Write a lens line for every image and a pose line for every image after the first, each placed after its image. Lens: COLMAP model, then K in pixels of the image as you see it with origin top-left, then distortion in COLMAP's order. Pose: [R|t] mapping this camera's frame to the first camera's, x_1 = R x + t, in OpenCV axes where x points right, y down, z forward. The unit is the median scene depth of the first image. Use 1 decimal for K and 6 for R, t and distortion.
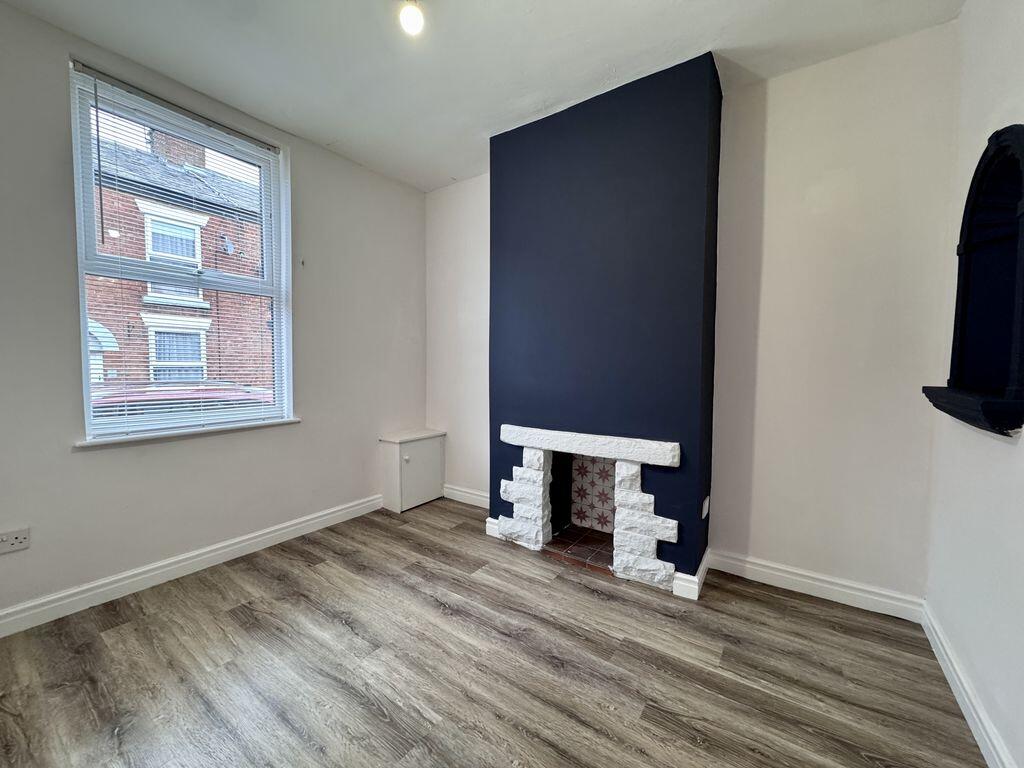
lens RADIAL K [[406.8, 0, 511.9], [0, 406.8, 386.3], [0, 0, 1]] dist [-0.002876, 0.000203]
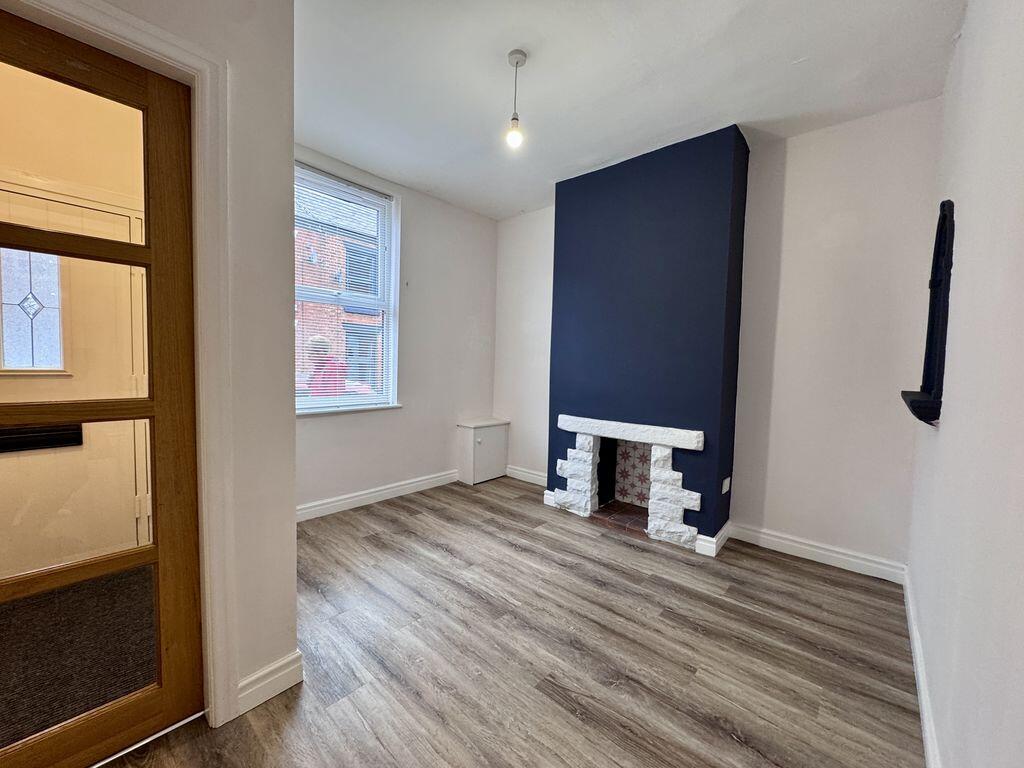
lens RADIAL K [[406.8, 0, 511.2], [0, 406.8, 385.0], [0, 0, 1]] dist [-0.002876, 0.000203]
pose [[0.992701, 0.025550, -0.117868, -0.034385], [-0.025788, 0.999667, -0.000492, 0.011308], [0.117816, 0.003528, 0.993029, -0.316647]]
